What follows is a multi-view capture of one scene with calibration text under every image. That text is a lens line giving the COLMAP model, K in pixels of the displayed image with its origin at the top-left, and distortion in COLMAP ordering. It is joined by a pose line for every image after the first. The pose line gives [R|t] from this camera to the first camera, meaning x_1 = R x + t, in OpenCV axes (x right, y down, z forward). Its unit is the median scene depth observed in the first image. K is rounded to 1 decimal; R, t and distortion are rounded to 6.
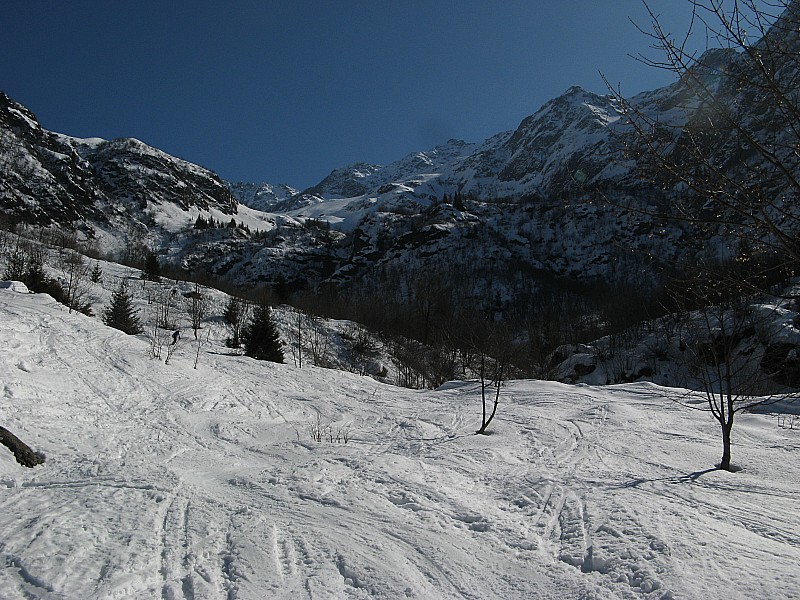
lens RADIAL K [[815.2, 0, 400.0], [0, 815.2, 300.0], [0, 0, 1]] dist [-0.201779, 0.263861]
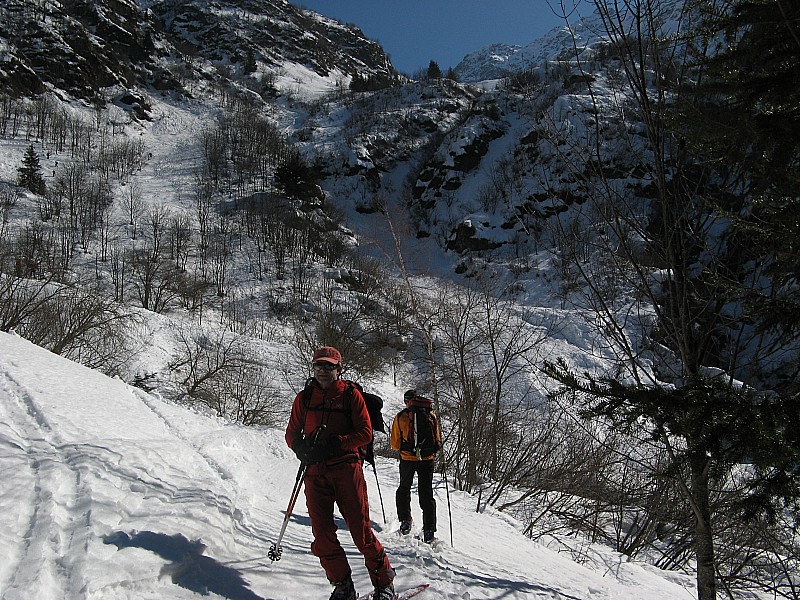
lens RADIAL K [[815.2, 0, 400.0], [0, 815.2, 300.0], [0, 0, 1]] dist [-0.201779, 0.263861]
pose [[0.986852, -0.066169, -0.147461, -0.162038], [0.082684, 0.990616, 0.108830, -0.012148], [0.138876, -0.119592, 0.983062, 0.494730]]
